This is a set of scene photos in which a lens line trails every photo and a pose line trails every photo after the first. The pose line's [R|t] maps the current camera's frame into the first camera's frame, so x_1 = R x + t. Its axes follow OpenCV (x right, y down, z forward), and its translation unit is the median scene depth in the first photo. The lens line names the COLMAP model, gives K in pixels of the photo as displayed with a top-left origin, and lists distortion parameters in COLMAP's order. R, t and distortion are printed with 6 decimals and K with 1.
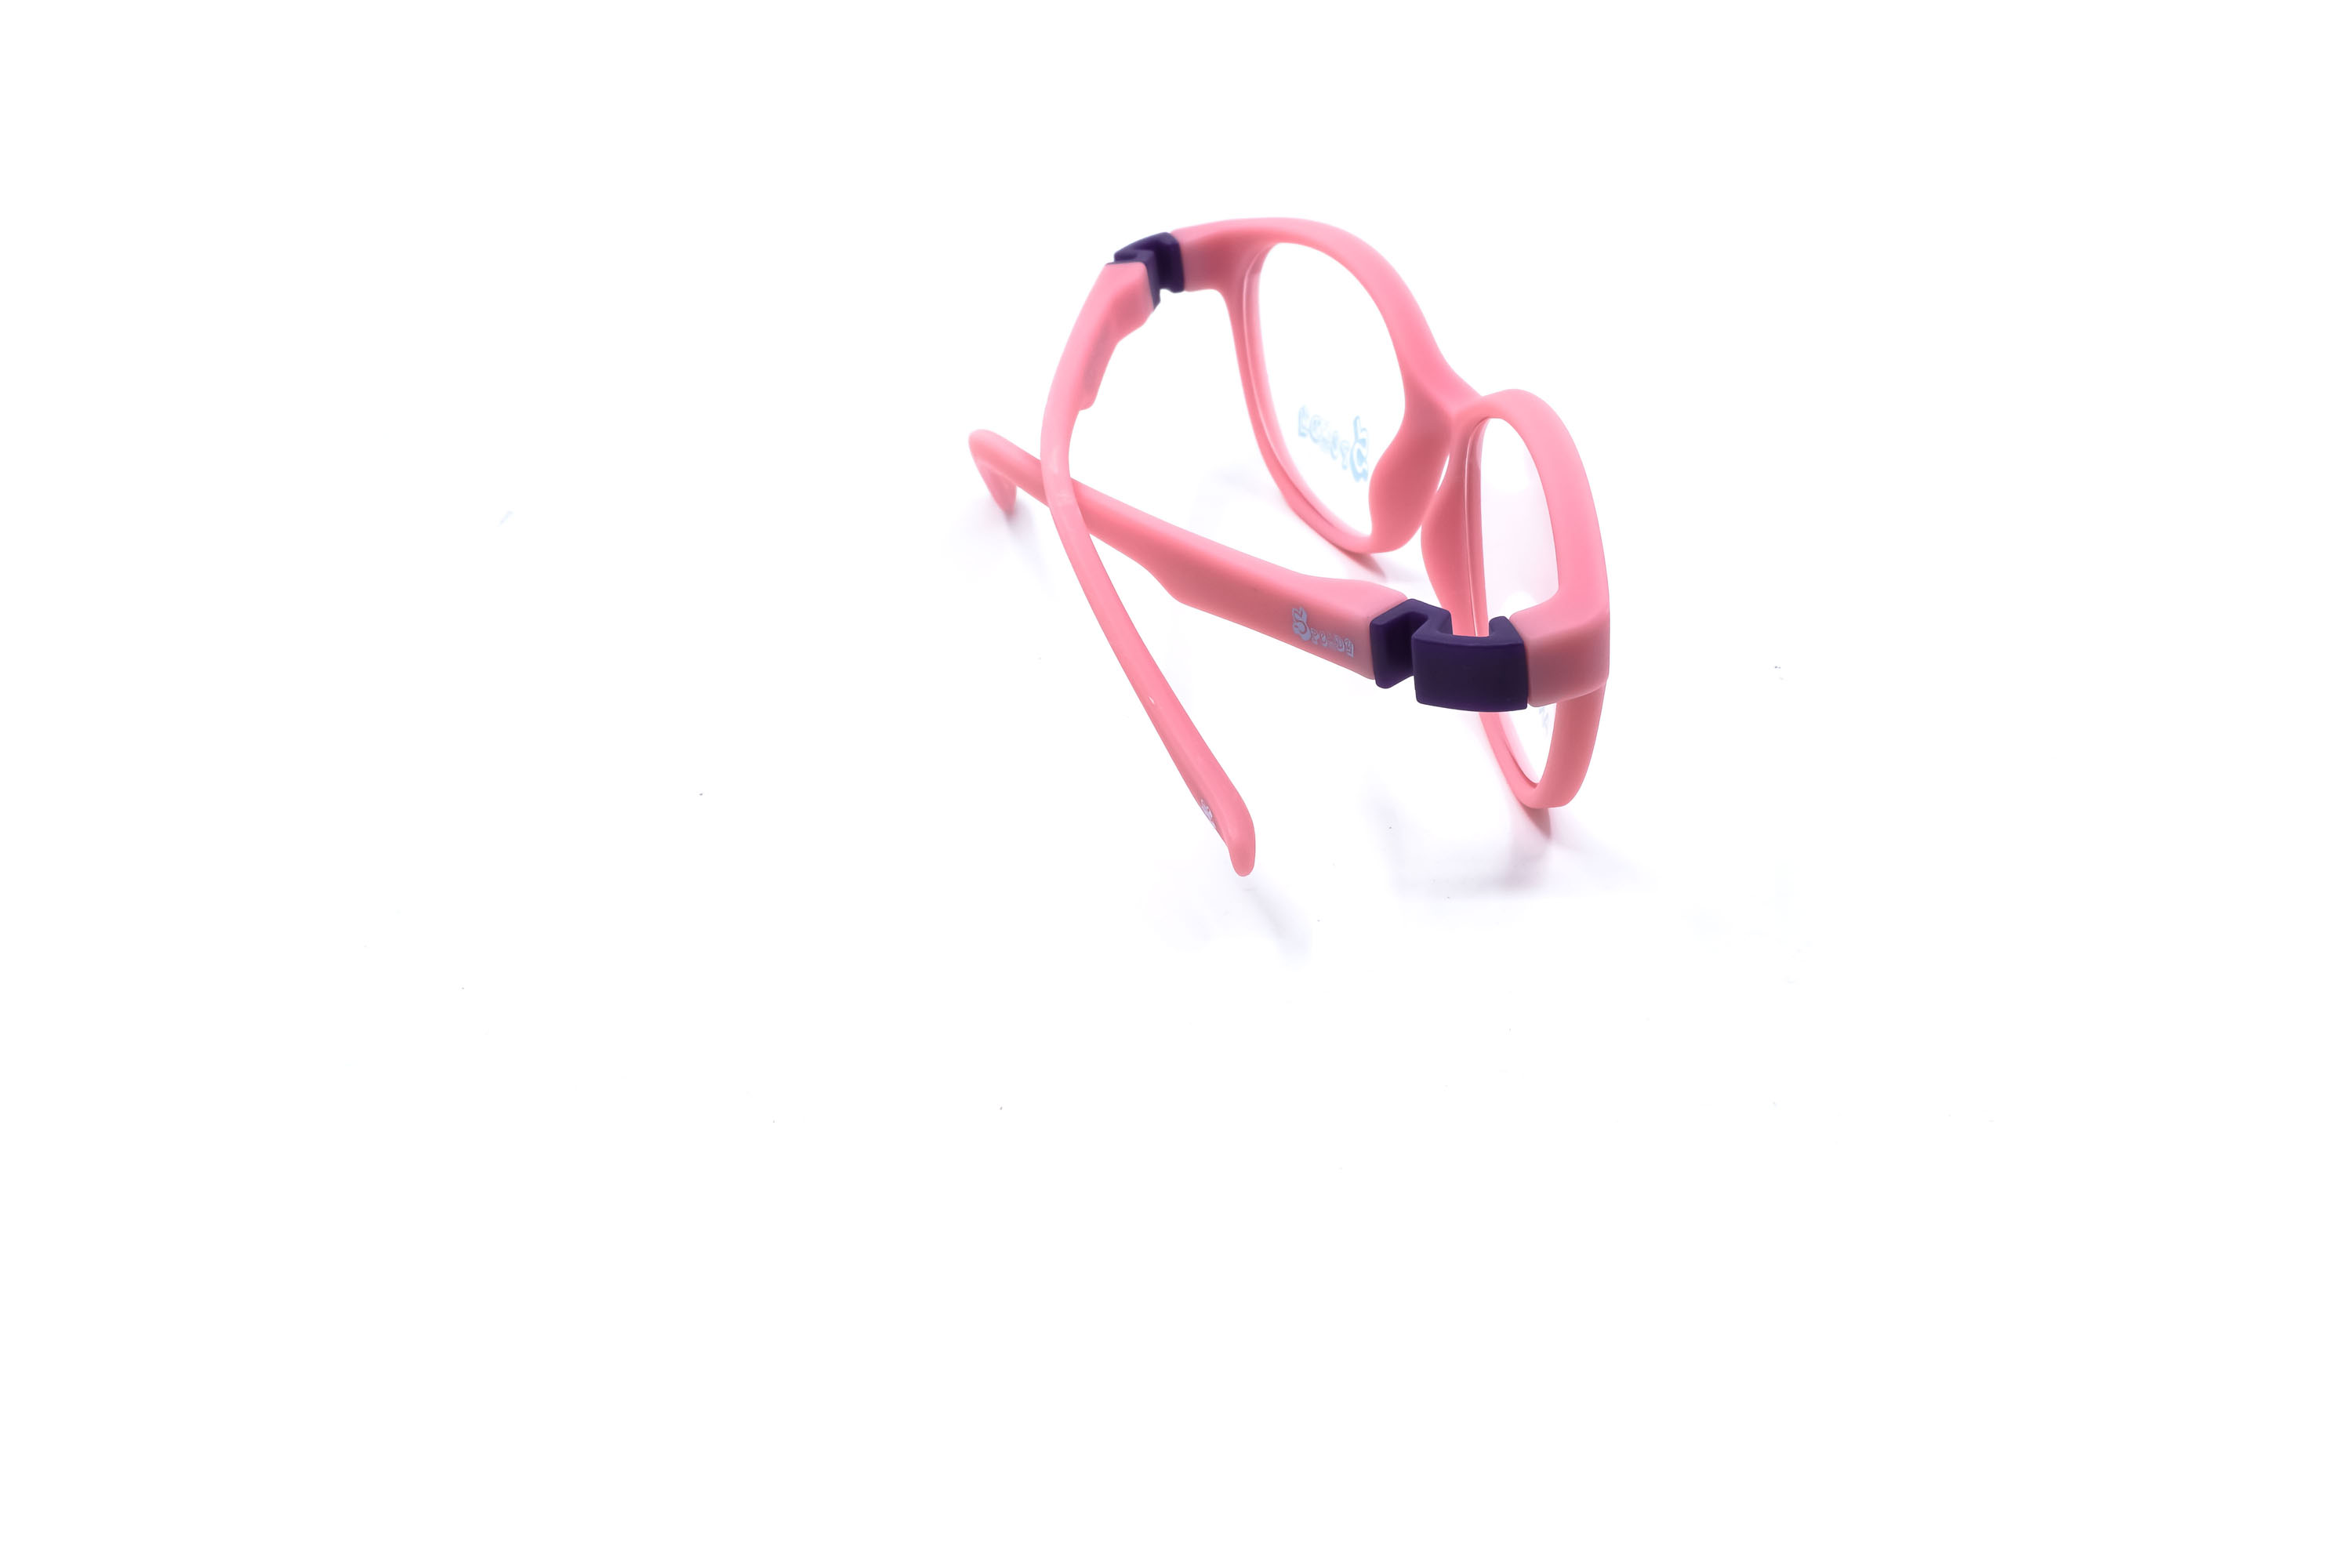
lens RADIAL K [[2432.2, 0, 1176.0], [0, 2432.2, 784.0], [0, 0, 1]] dist [0.008813, 0.002286]
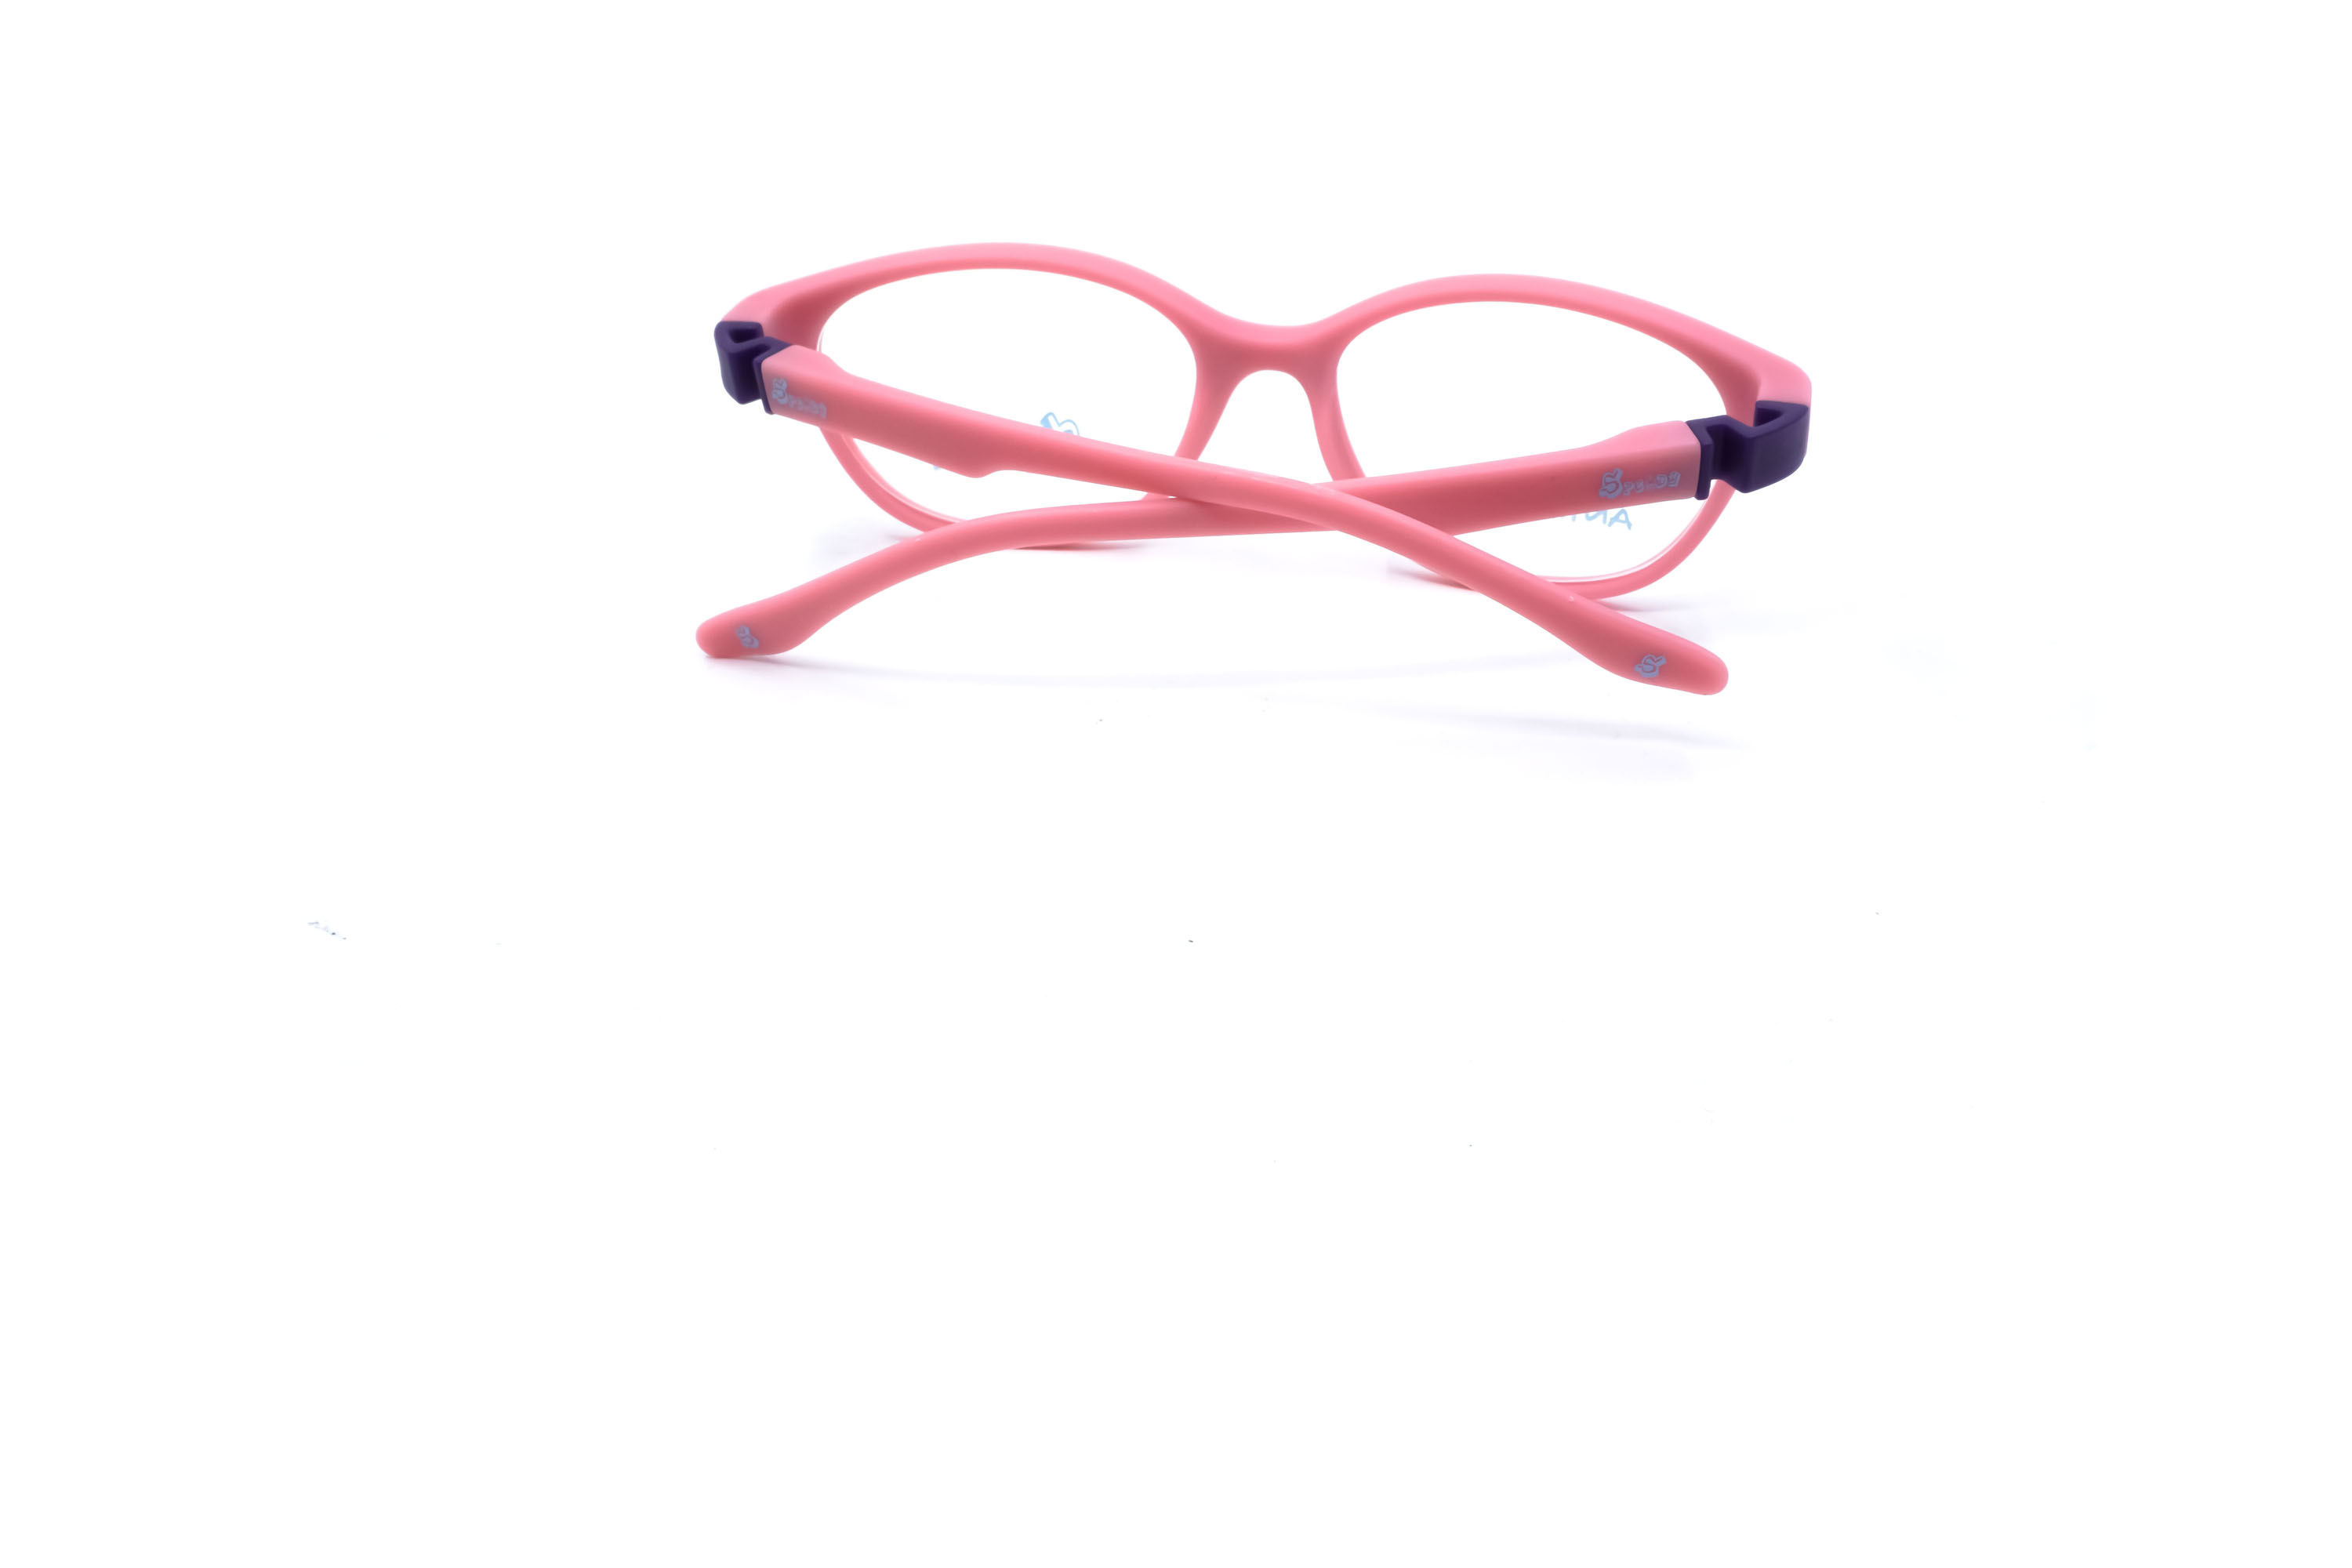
lens RADIAL K [[2432.2, 0, 1176.0], [0, 2432.2, 784.0], [0, 0, 1]] dist [0.008813, 0.002286]
pose [[0.511508, -0.419641, 0.749841, -0.707918], [0.435625, 0.878827, 0.194663, -0.186749], [-0.740669, 0.227078, 0.632333, 0.353778]]
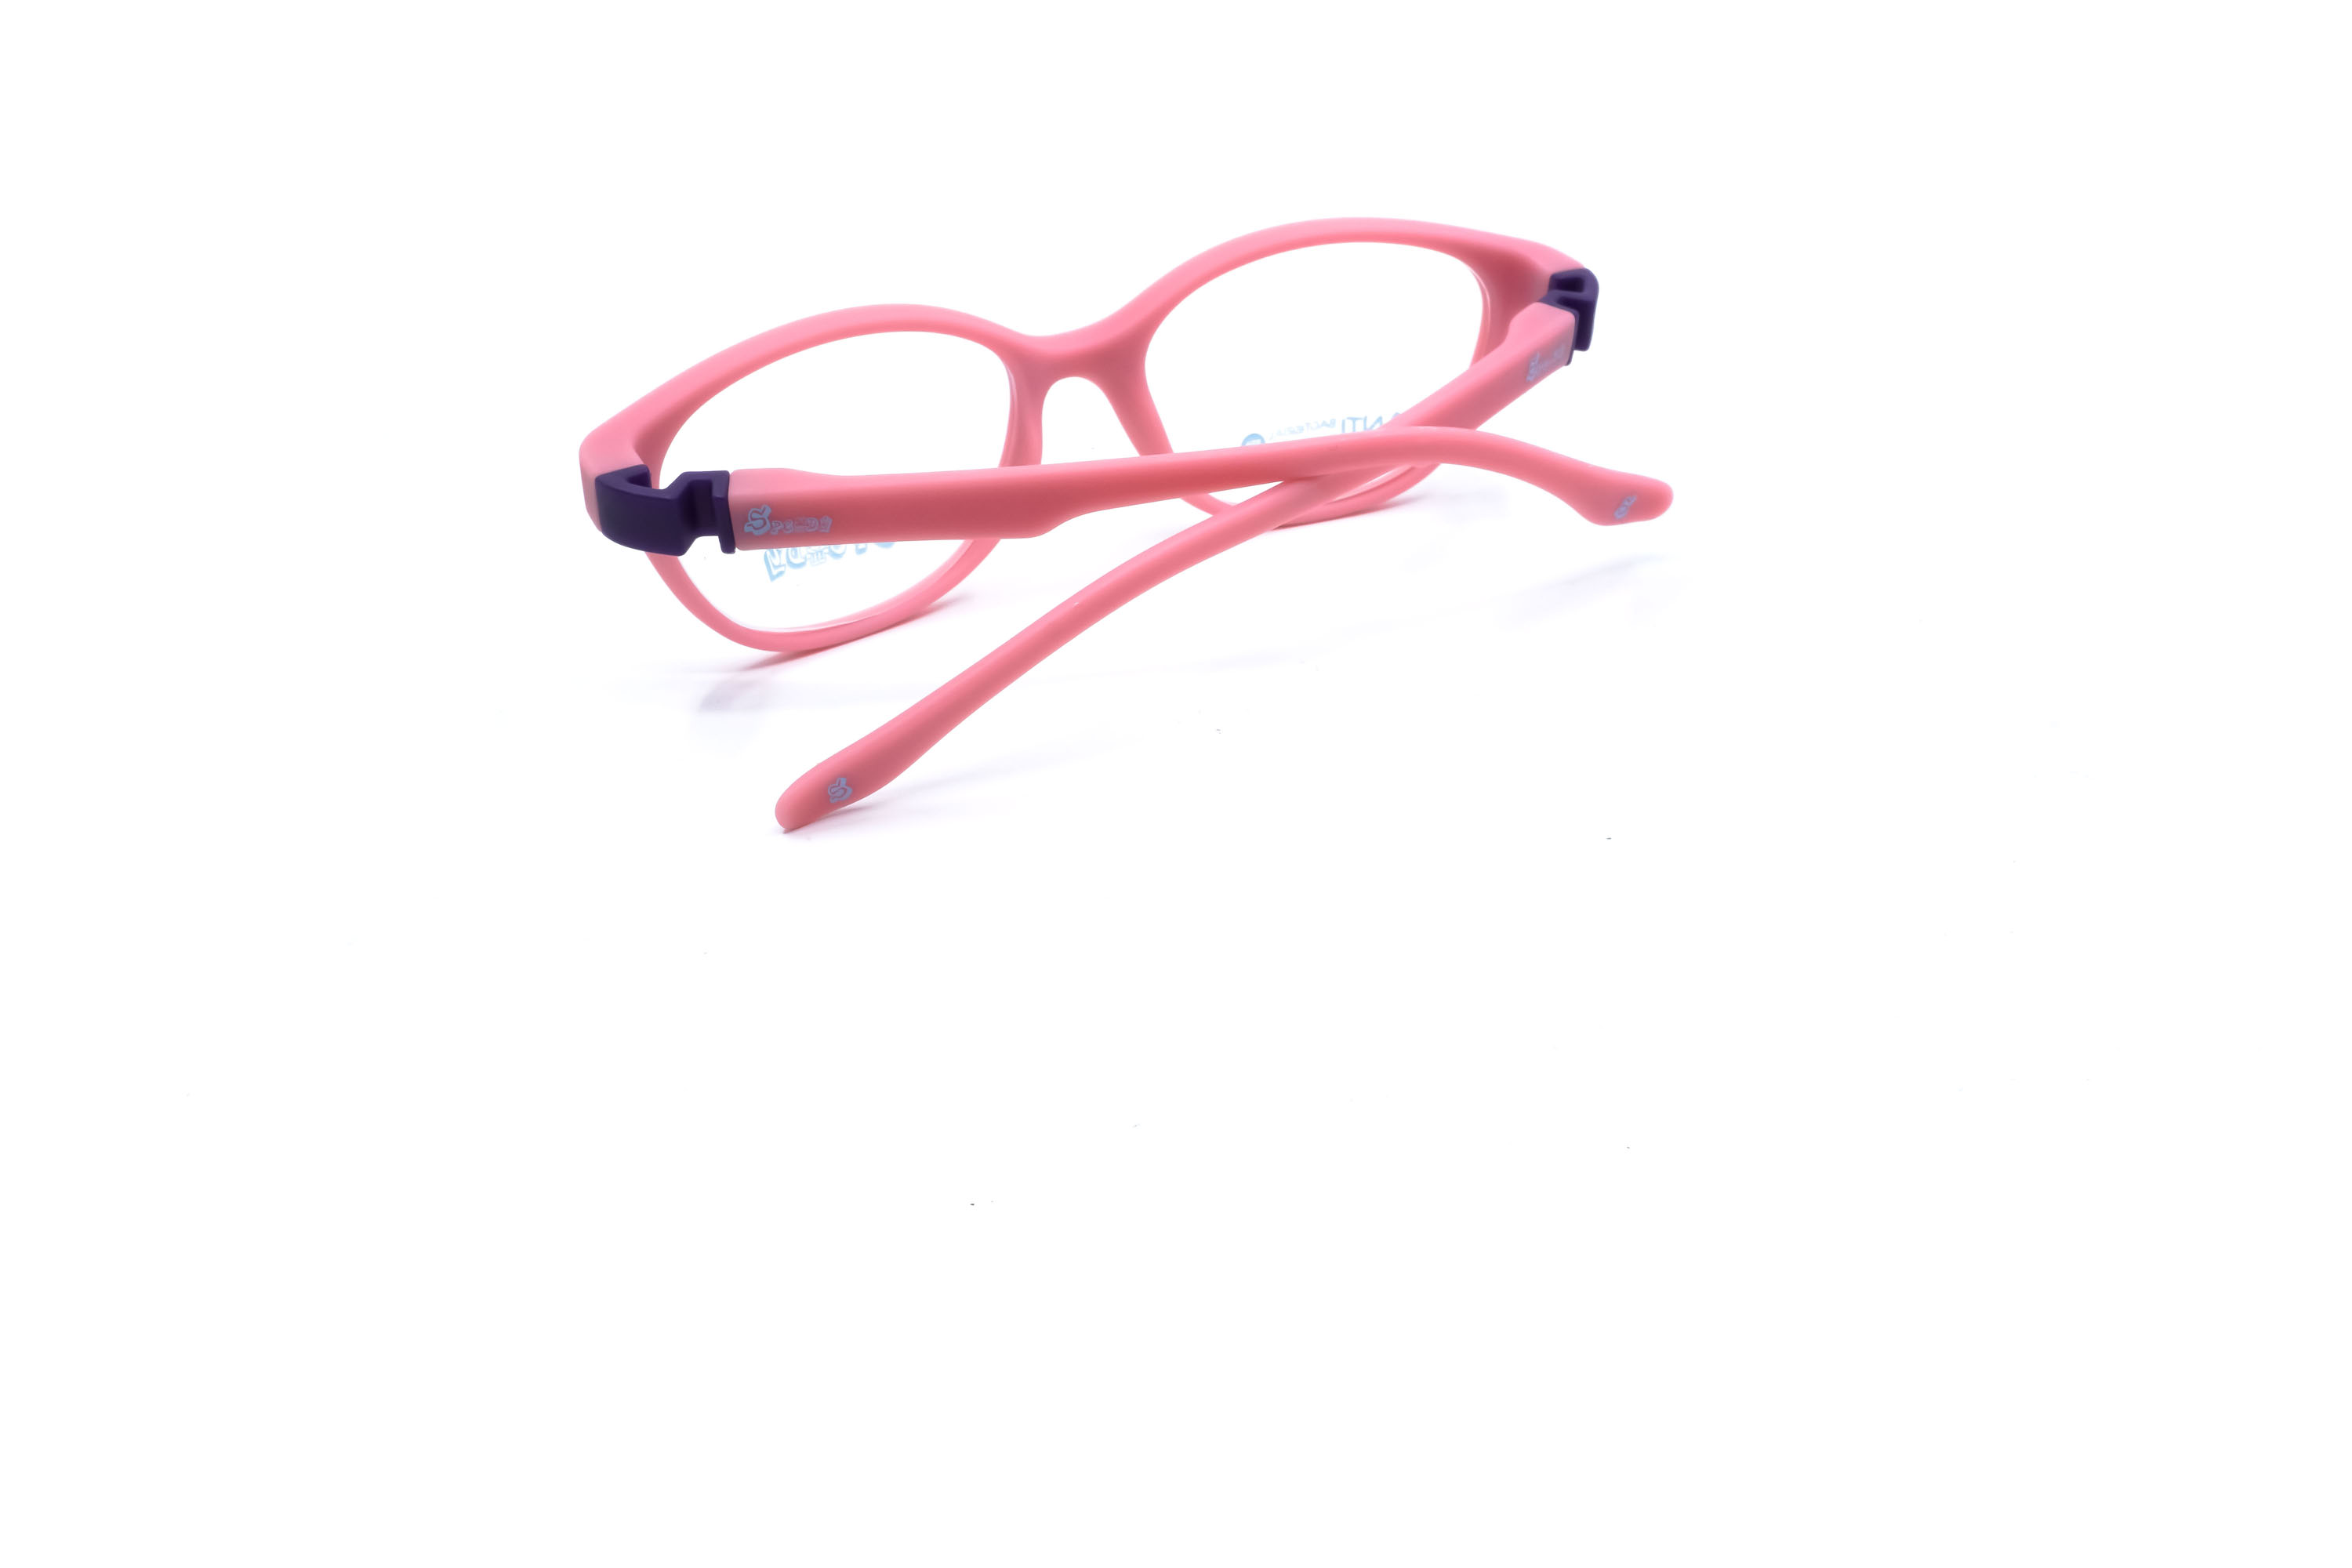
lens RADIAL K [[2432.2, 0, 1176.0], [0, 2432.2, 784.0], [0, 0, 1]] dist [0.008813, 0.002286]
pose [[-0.256350, -0.467962, 0.845752, -0.799457], [0.490785, 0.690791, 0.530979, -0.507304], [-0.832716, 0.551198, 0.052584, 0.902625]]
